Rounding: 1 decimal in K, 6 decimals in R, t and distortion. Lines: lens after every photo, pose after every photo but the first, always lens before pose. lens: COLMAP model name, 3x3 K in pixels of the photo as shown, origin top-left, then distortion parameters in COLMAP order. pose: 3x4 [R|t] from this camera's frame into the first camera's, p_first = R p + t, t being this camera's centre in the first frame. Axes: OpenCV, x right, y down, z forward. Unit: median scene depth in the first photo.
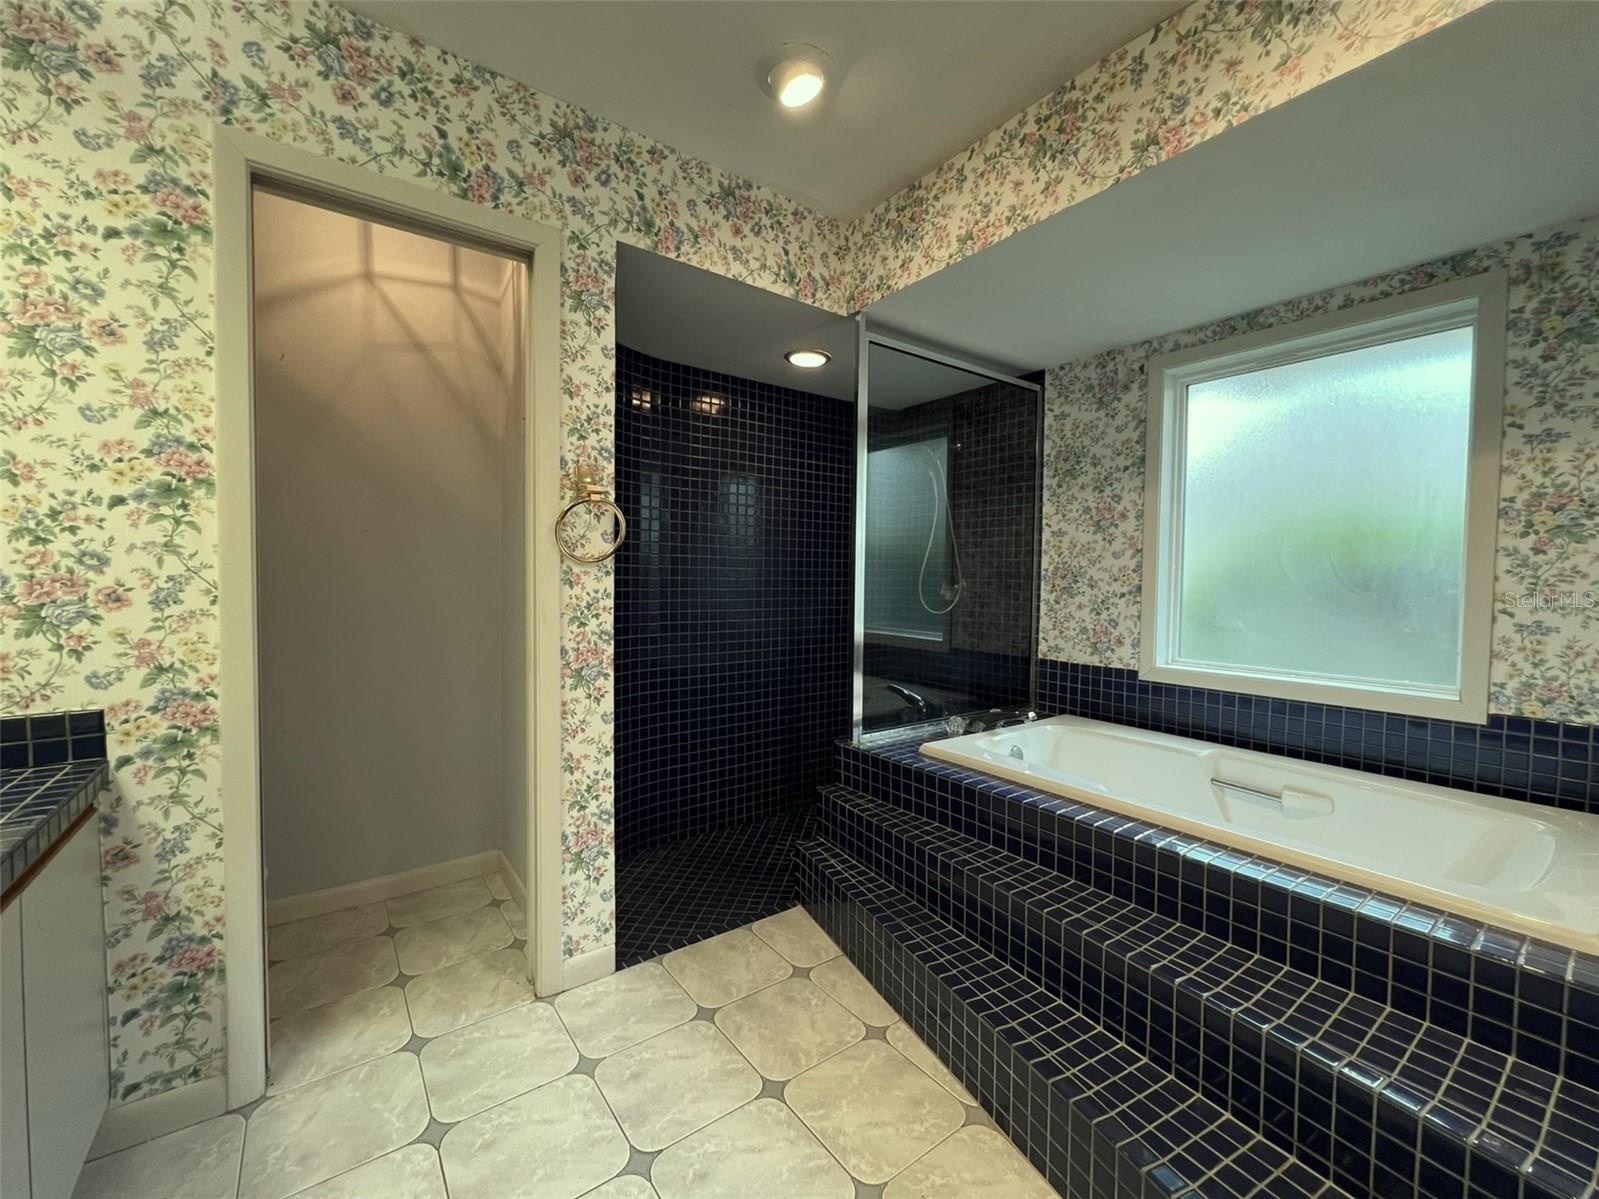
lens RADIAL K [[662.6, 0, 797.0], [0, 662.6, 598.7], [0, 0, 1]] dist [-0.001288, 0.000125]
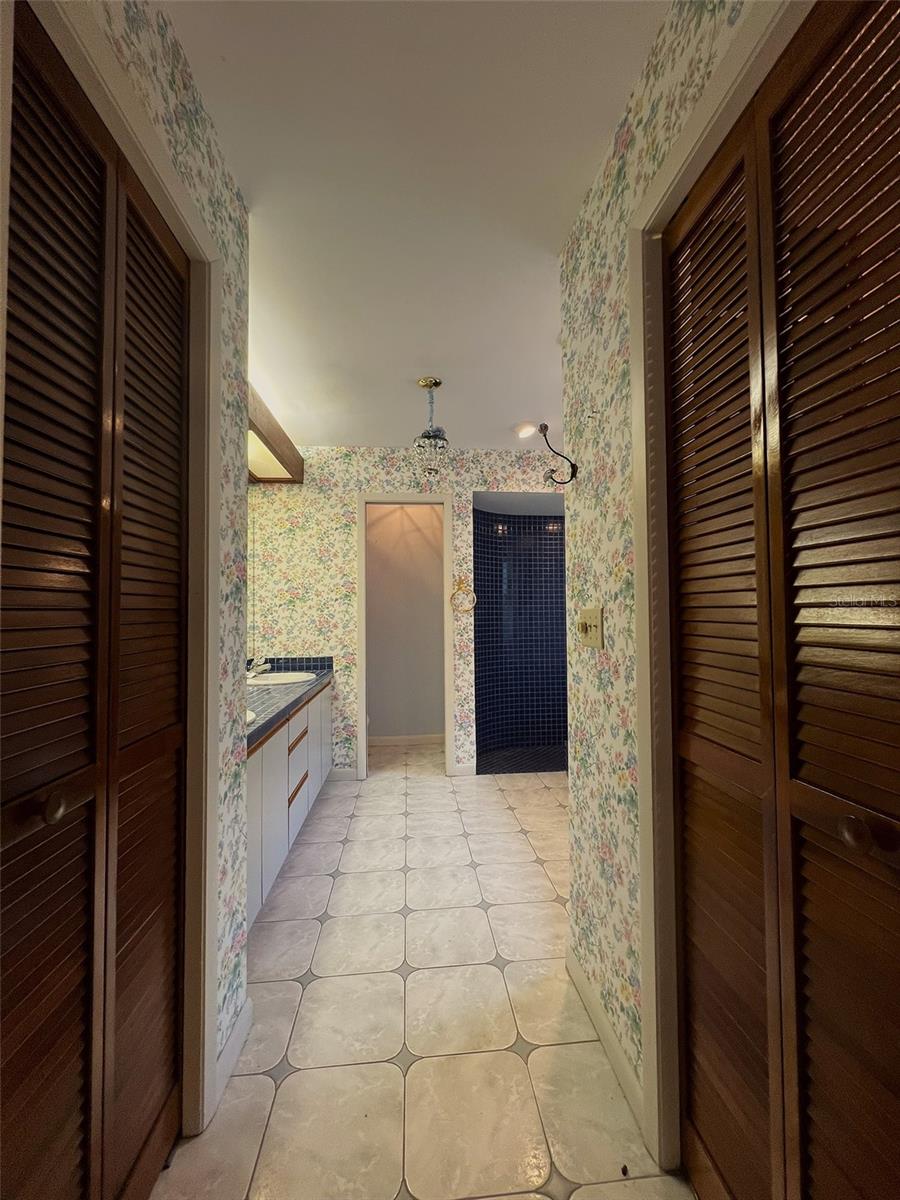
lens RADIAL K [[497.3, 0, 444.3], [0, 497.3, 589.6], [0, 0, 1]] dist [-0.001288, 0.000125]
pose [[0.850488, -0.042559, -0.524270, 0.750537], [0.001729, 0.996942, -0.078125, 0.011642], [0.525992, 0.065538, 0.847960, -0.828030]]
